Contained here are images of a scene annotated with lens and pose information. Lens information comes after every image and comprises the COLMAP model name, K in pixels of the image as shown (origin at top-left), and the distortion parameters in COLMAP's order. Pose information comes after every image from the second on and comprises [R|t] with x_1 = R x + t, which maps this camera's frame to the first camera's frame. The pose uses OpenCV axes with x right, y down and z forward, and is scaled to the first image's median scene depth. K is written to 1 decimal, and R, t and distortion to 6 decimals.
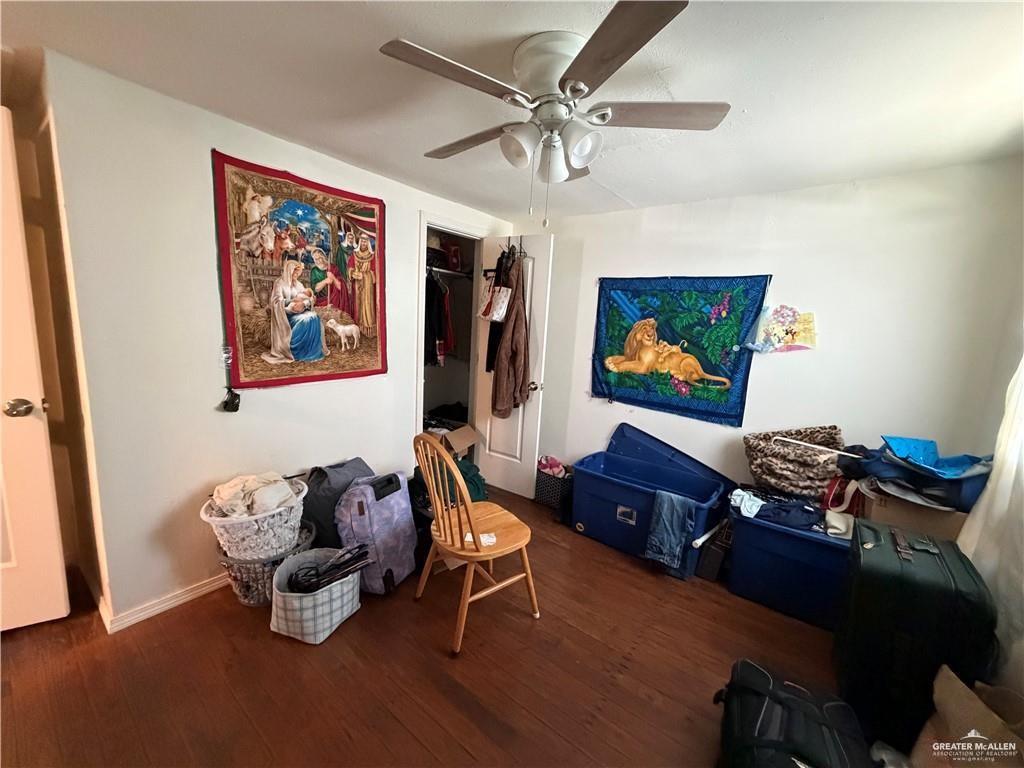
lens RADIAL K [[409.4, 0, 511.9], [0, 409.4, 385.0], [0, 0, 1]] dist [0.000367, -0.000197]
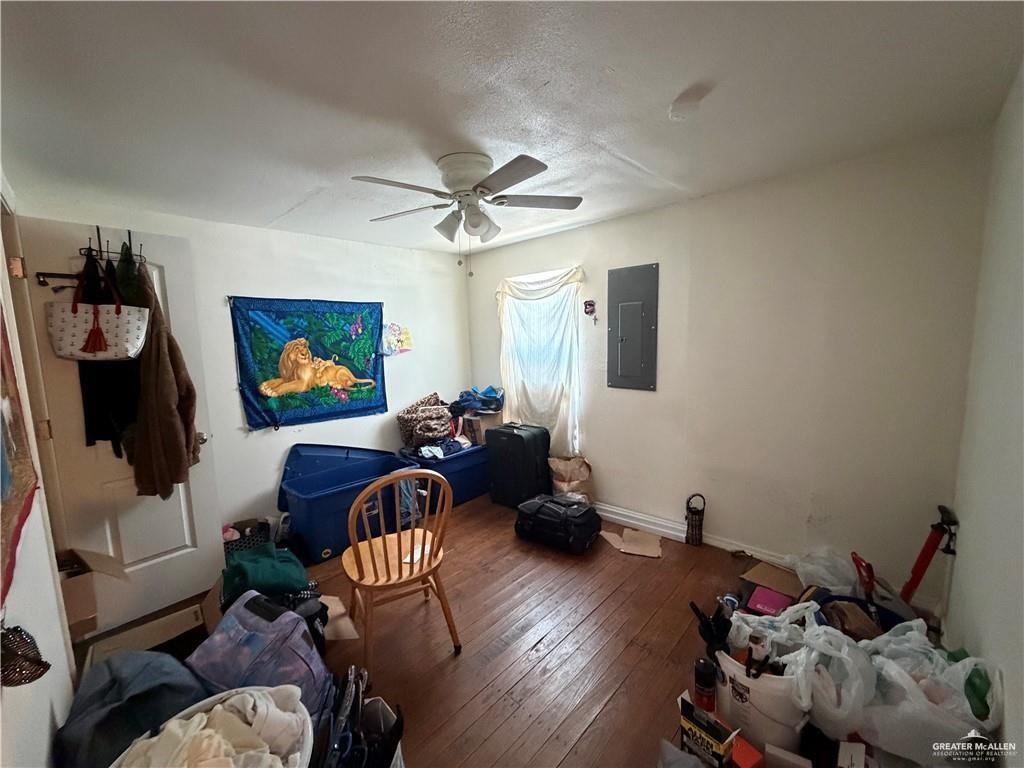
lens RADIAL K [[409.4, 0, 512.3], [0, 409.4, 382.3], [0, 0, 1]] dist [0.000367, -0.000197]
pose [[0.100958, -0.170572, 0.980159, -0.661370], [0.196326, 0.969236, 0.148450, -0.103934], [-0.975327, 0.177444, 0.131340, 0.359552]]
